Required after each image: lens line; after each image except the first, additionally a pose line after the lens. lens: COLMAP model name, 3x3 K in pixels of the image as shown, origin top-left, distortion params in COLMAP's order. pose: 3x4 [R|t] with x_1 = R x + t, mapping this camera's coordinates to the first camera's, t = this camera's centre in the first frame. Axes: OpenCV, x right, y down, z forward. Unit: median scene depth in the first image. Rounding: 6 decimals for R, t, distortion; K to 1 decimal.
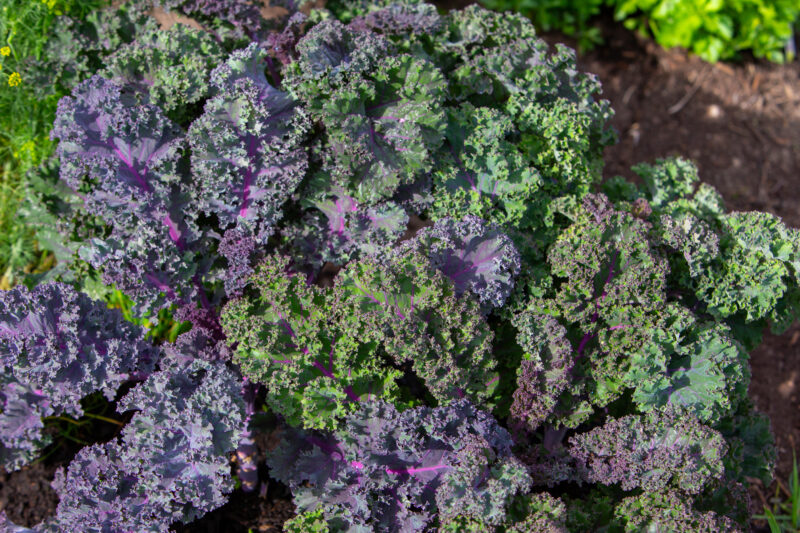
lens RADIAL K [[1924.5, 0, 400.0], [0, 1924.5, 266.5], [0, 0, 1]] dist [-0.075581, 0.092506]
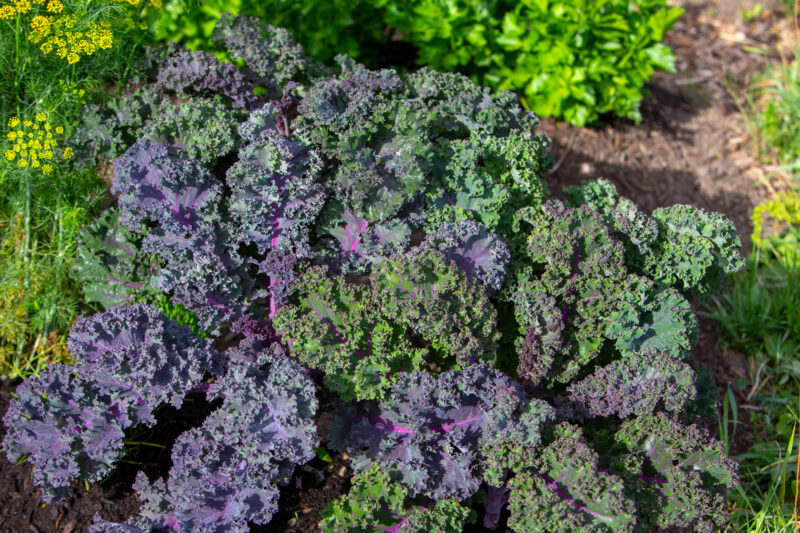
lens RADIAL K [[1924.5, 0, 400.0], [0, 1924.5, 266.5], [0, 0, 1]] dist [-0.075581, 0.092506]
pose [[0.984822, -0.098143, 0.143154, -0.182748], [0.112132, 0.989317, -0.093159, 0.112347], [-0.132482, 0.107797, 0.985306, -0.209623]]
